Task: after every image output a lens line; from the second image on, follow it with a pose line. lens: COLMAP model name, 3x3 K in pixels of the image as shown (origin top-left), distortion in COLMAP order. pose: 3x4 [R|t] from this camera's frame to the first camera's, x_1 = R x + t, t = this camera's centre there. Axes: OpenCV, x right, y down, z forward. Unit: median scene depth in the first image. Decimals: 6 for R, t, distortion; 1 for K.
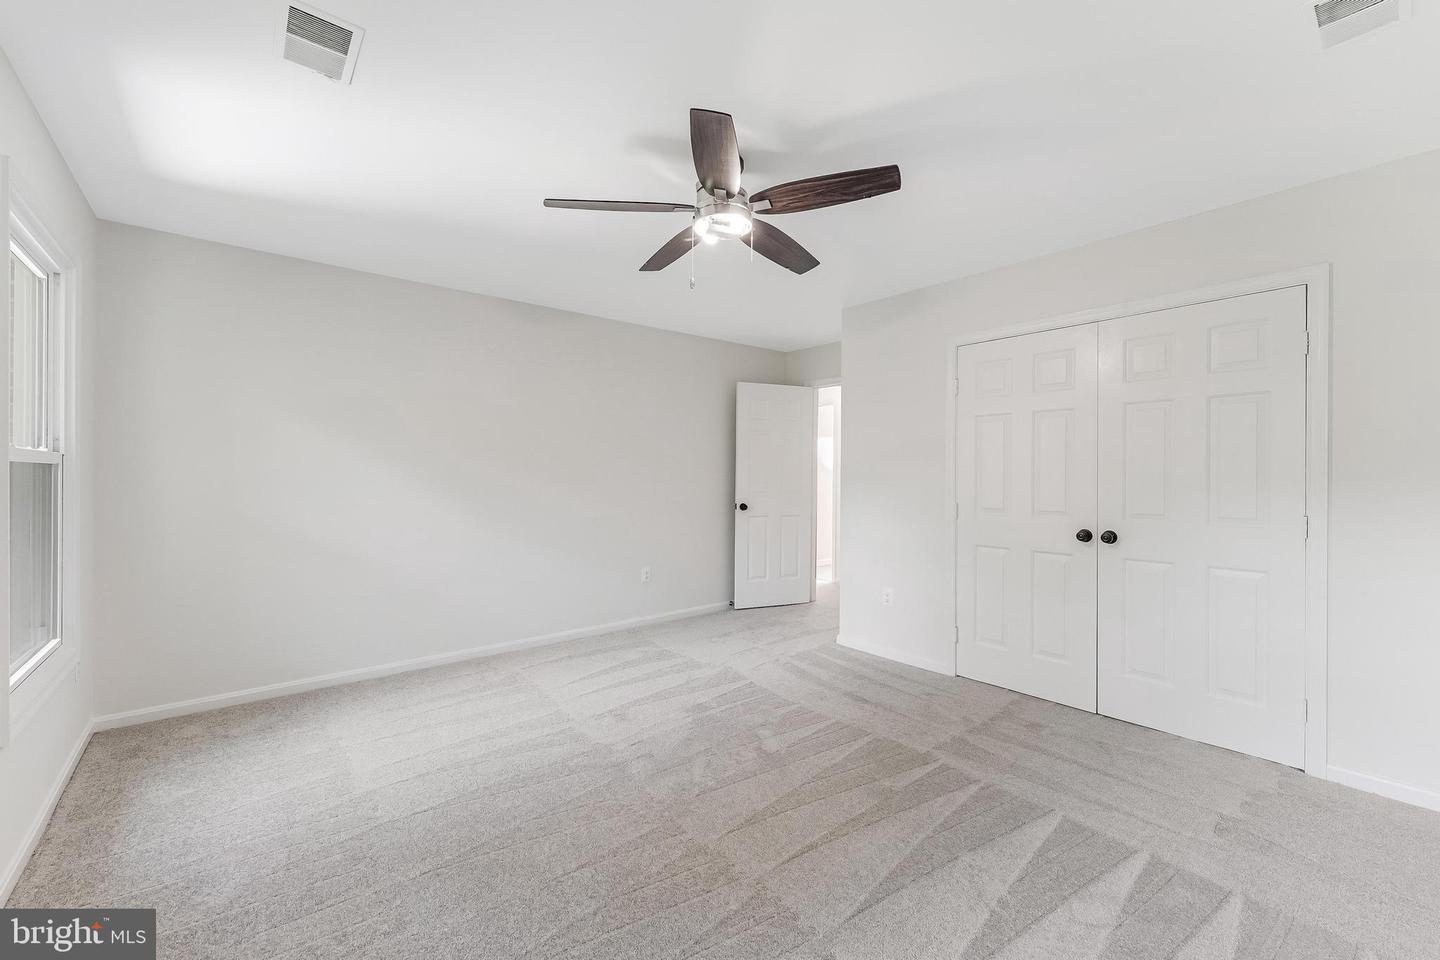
lens RADIAL K [[575.6, 0, 724.0], [0, 575.6, 477.6], [0, 0, 1]] dist [-0.000875, -0.000092]
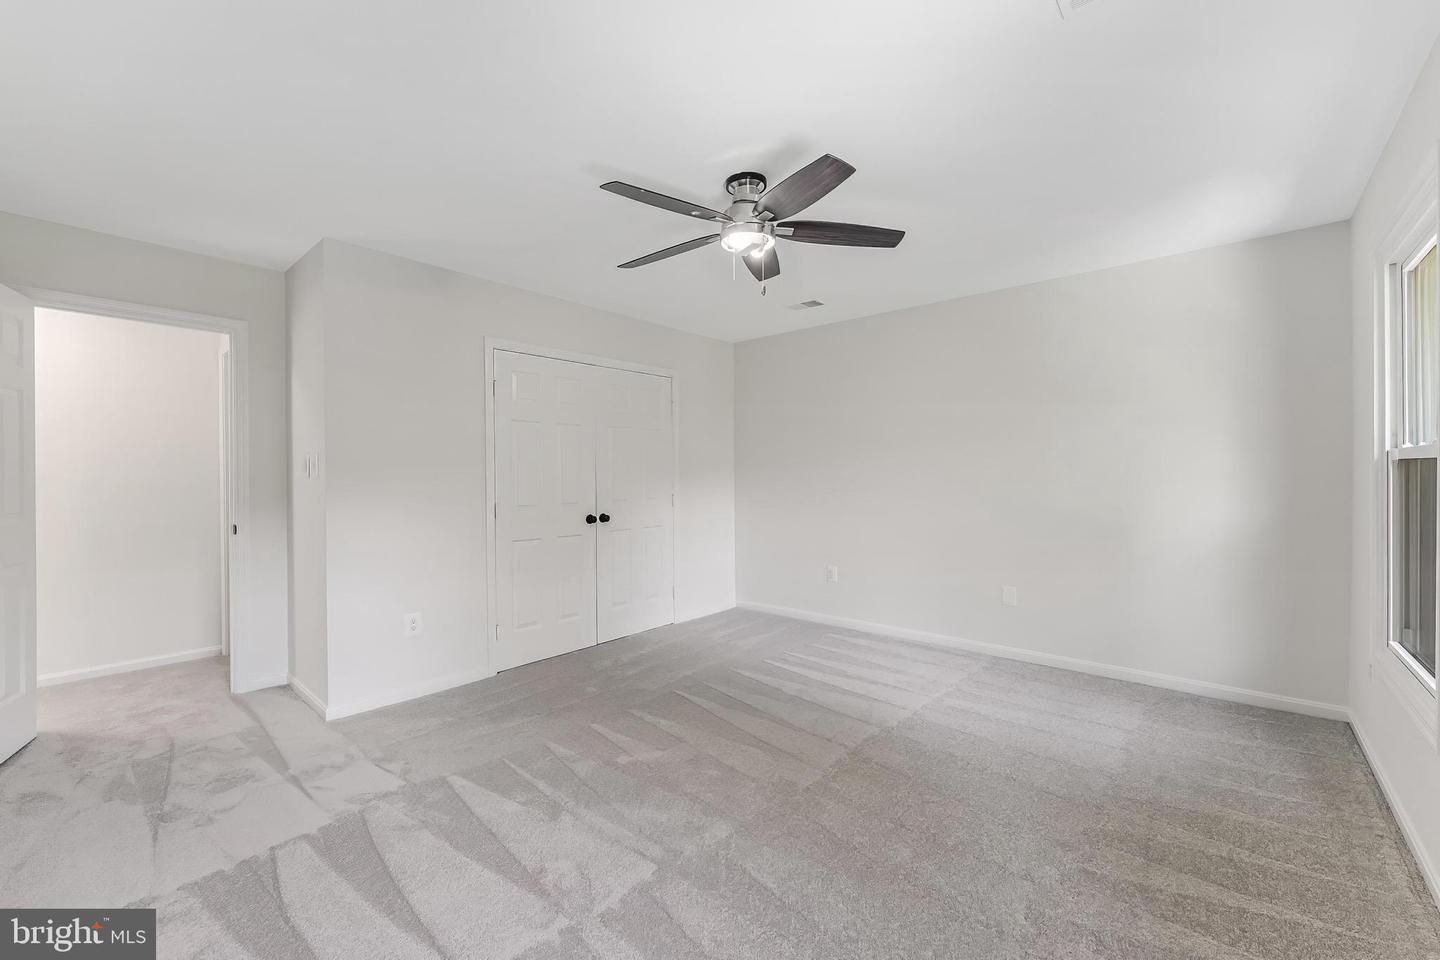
lens RADIAL K [[575.6, 0, 724.0], [0, 575.6, 477.6], [0, 0, 1]] dist [-0.000875, -0.000092]
pose [[-0.140561, -0.007824, 0.990041, -0.700754], [0.009714, 0.999910, 0.009282, -0.007101], [-0.990024, 0.010922, -0.140473, 0.791843]]
